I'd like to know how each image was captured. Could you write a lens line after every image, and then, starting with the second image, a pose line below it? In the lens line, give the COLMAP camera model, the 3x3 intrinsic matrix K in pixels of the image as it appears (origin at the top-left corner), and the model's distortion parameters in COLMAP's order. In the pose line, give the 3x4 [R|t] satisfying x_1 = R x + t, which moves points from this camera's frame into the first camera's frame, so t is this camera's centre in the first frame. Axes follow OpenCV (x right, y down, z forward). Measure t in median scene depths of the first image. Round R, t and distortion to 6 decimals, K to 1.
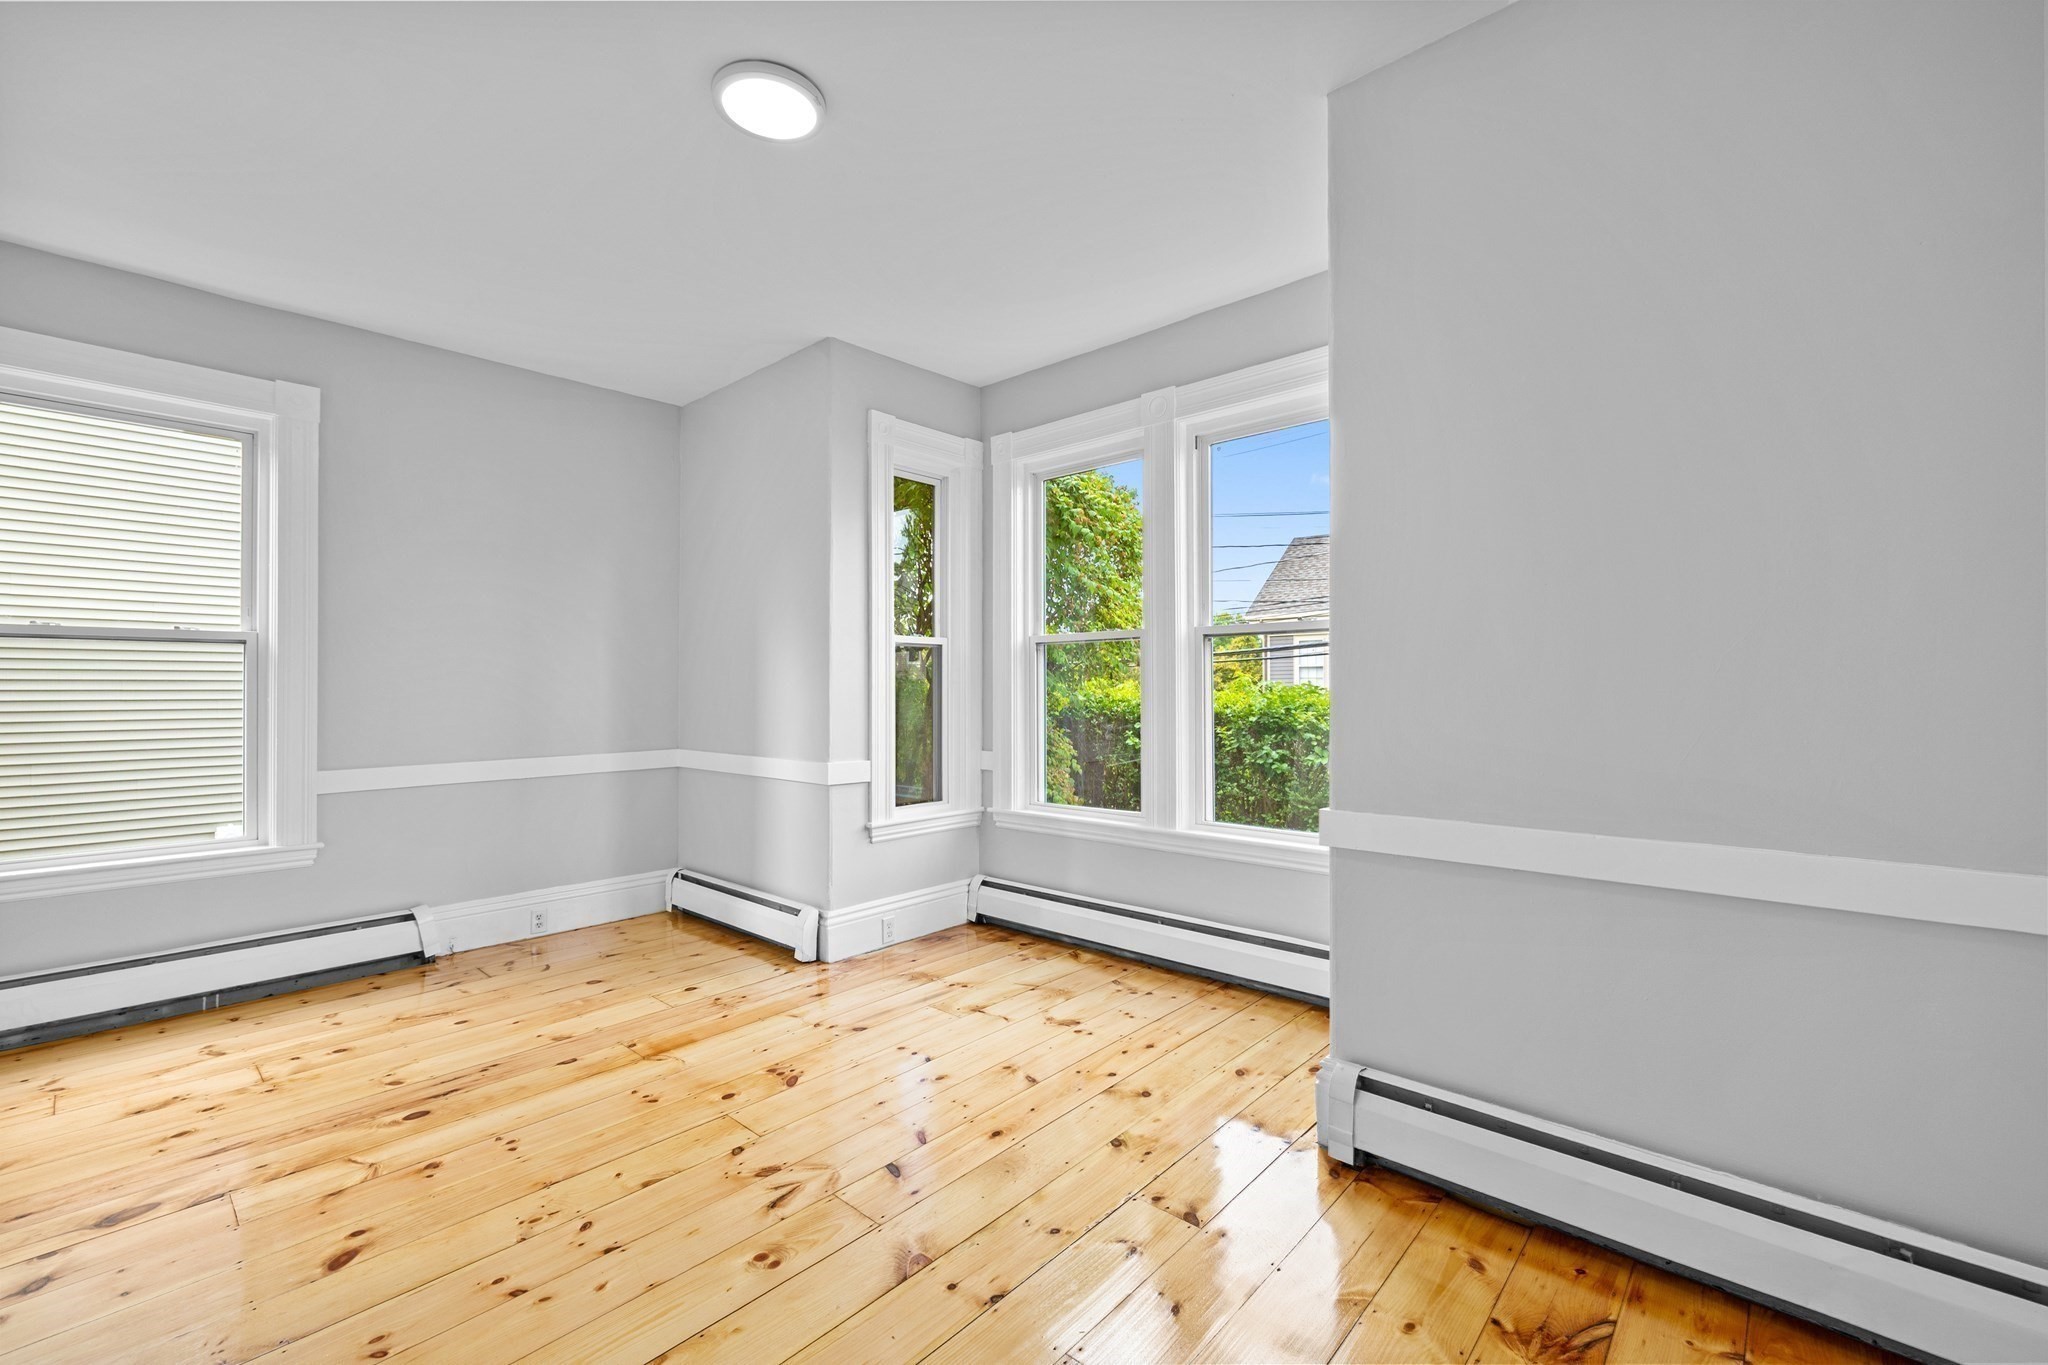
lens RADIAL K [[866.5, 0, 1026.8], [0, 866.5, 672.7], [0, 0, 1]] dist [0.002667, -0.000349]
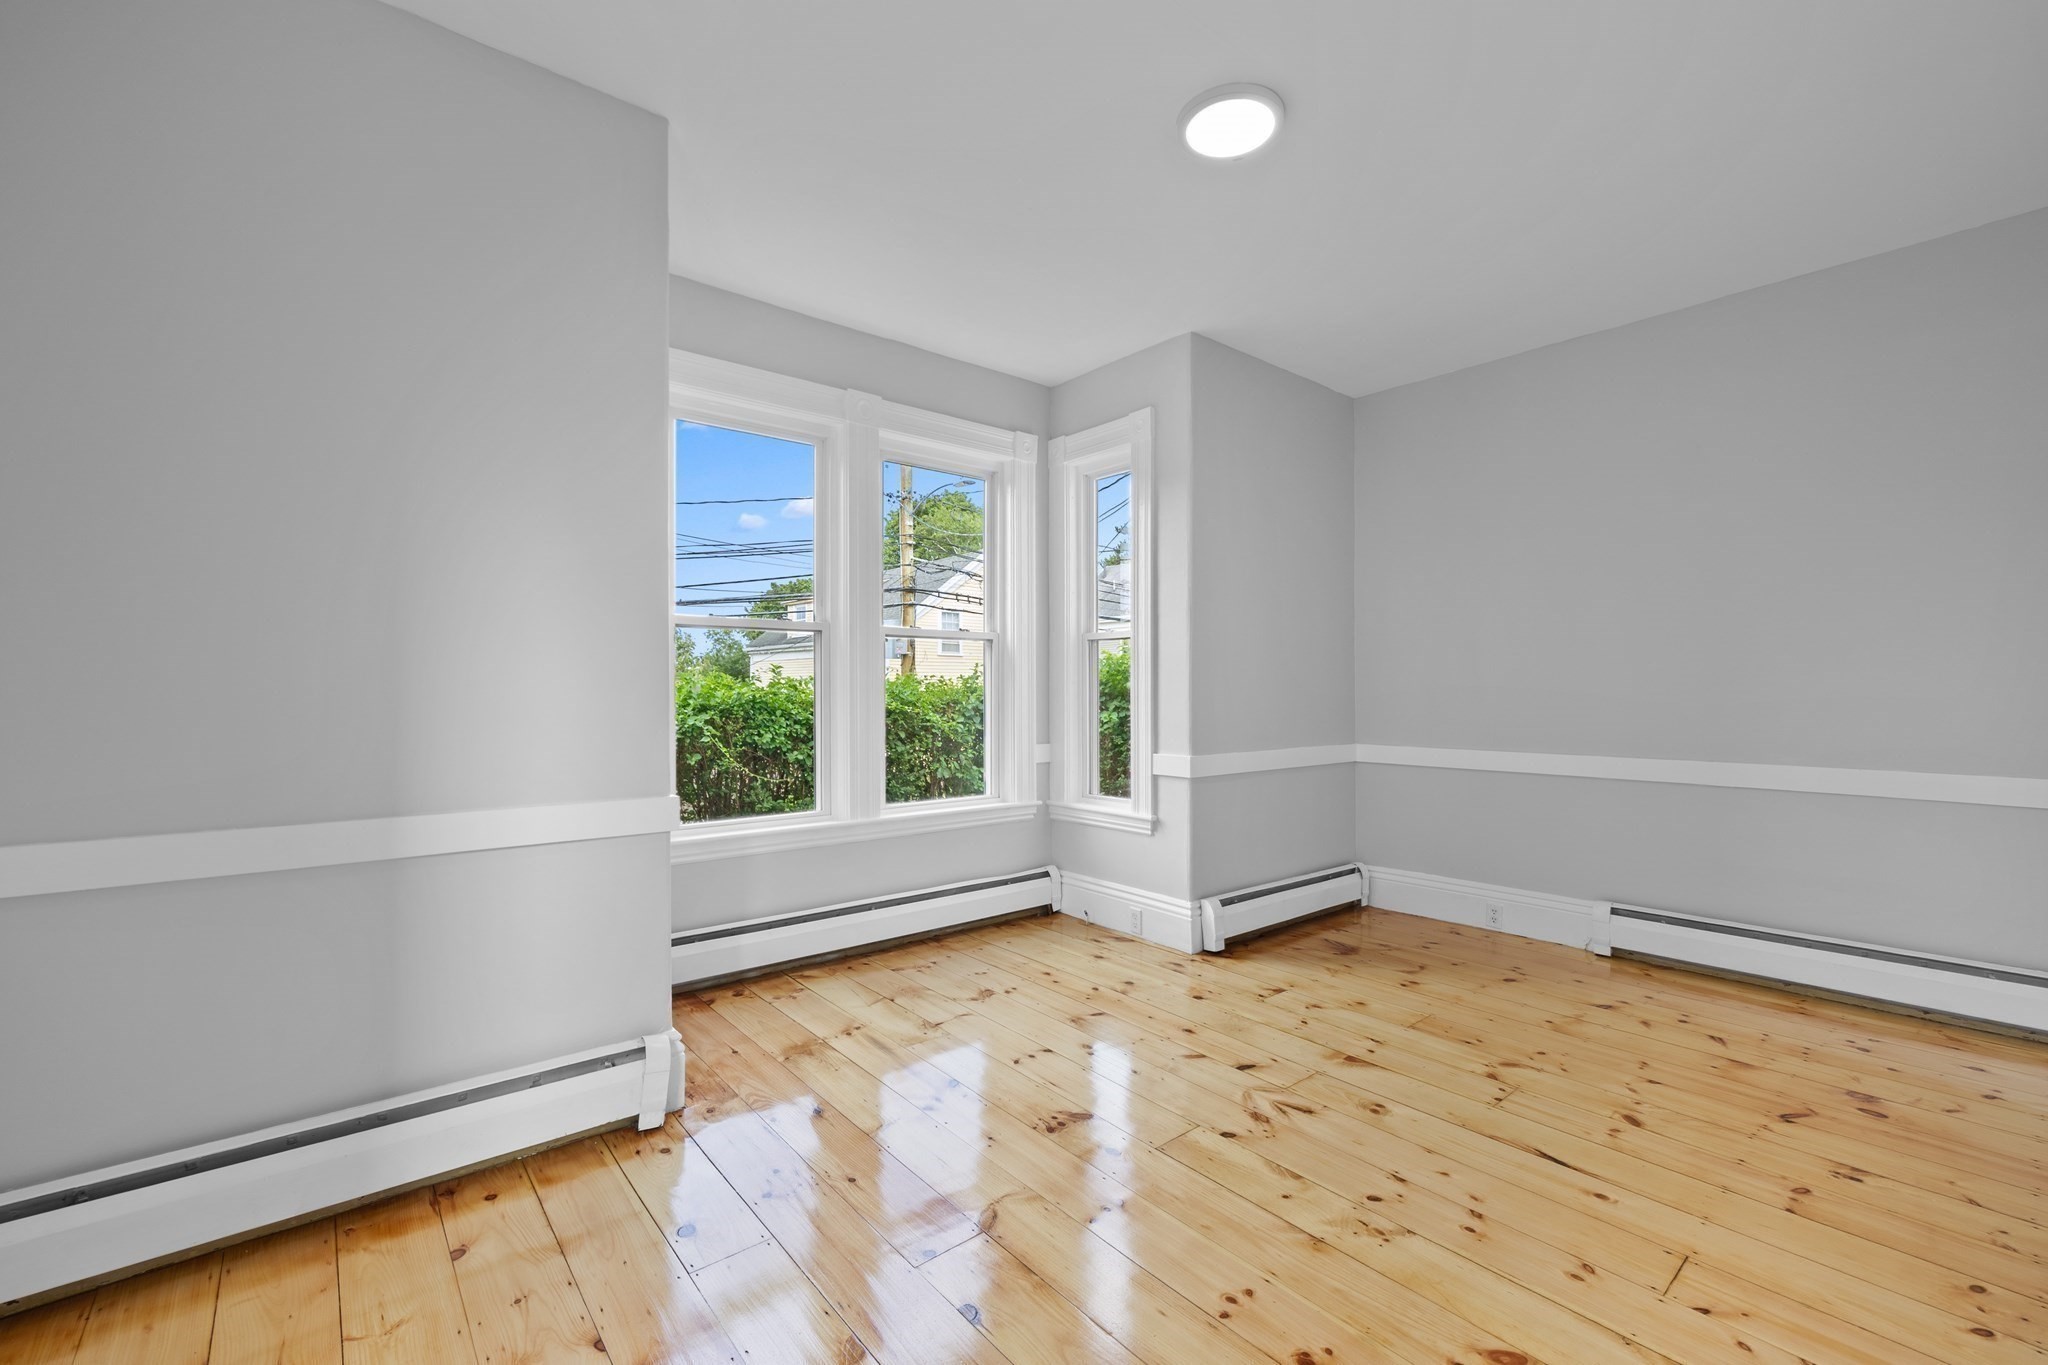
lens RADIAL K [[866.5, 0, 1016.7], [0, 866.5, 684.2], [0, 0, 1]] dist [0.002667, -0.000349]
pose [[0.134556, 0.007779, 0.990875, -0.958440], [-0.023515, 0.999713, -0.004655, 0.021065], [-0.990627, -0.022674, 0.134701, 0.776406]]
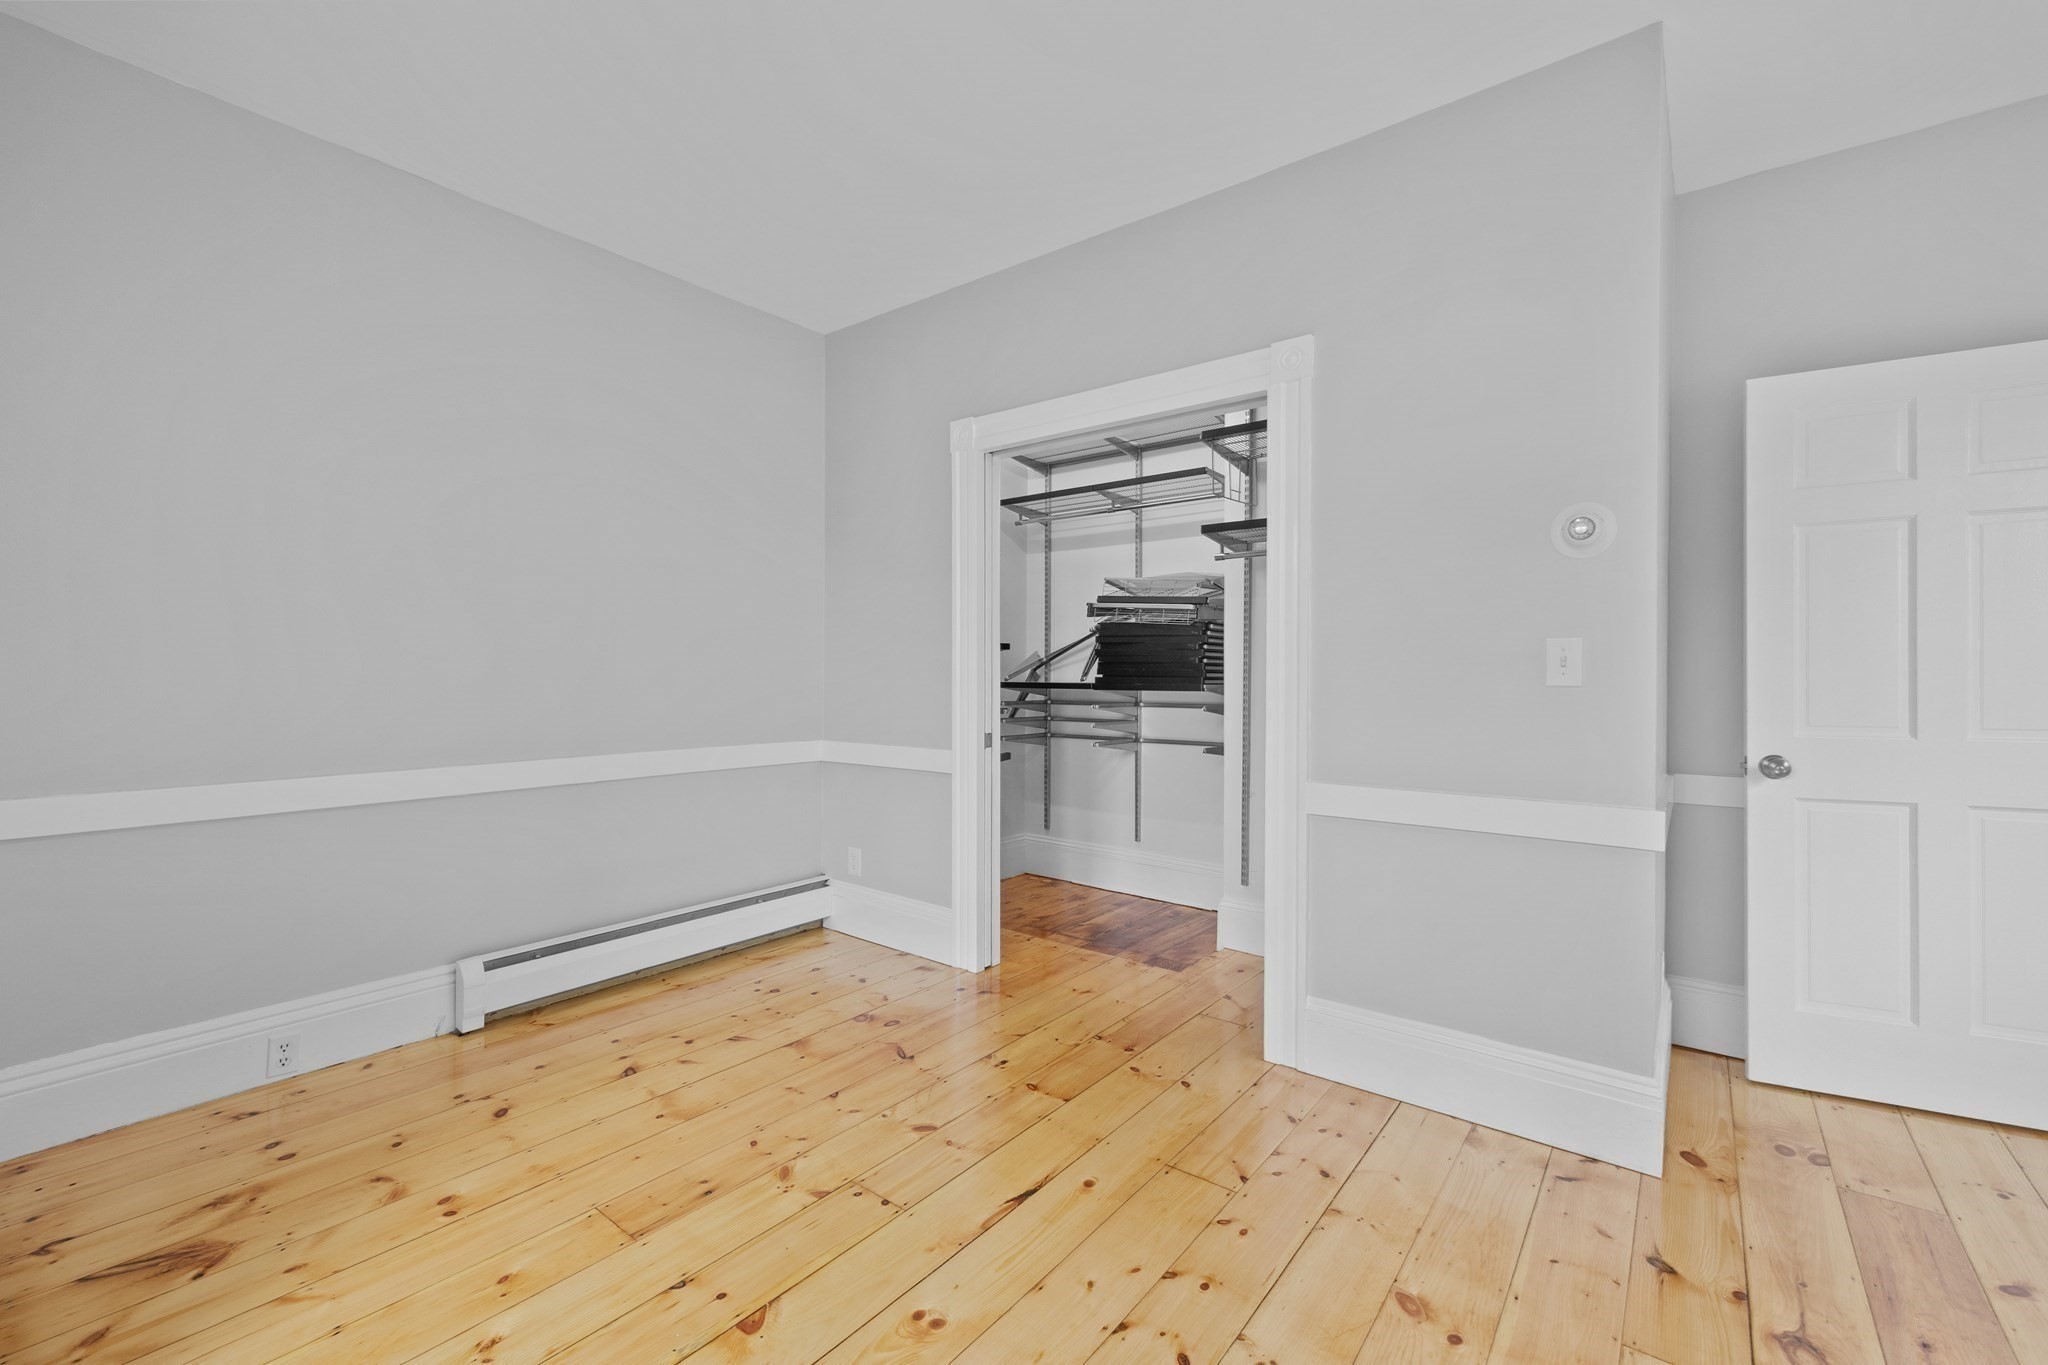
lens RADIAL K [[866.5, 0, 1033.7], [0, 866.5, 682.0], [0, 0, 1]] dist [0.002667, -0.000349]
pose [[-0.996897, 0.002310, -0.078680, -0.188850], [0.003166, 0.999937, -0.010755, 0.024204], [0.078650, -0.010971, -0.996842, 1.056205]]
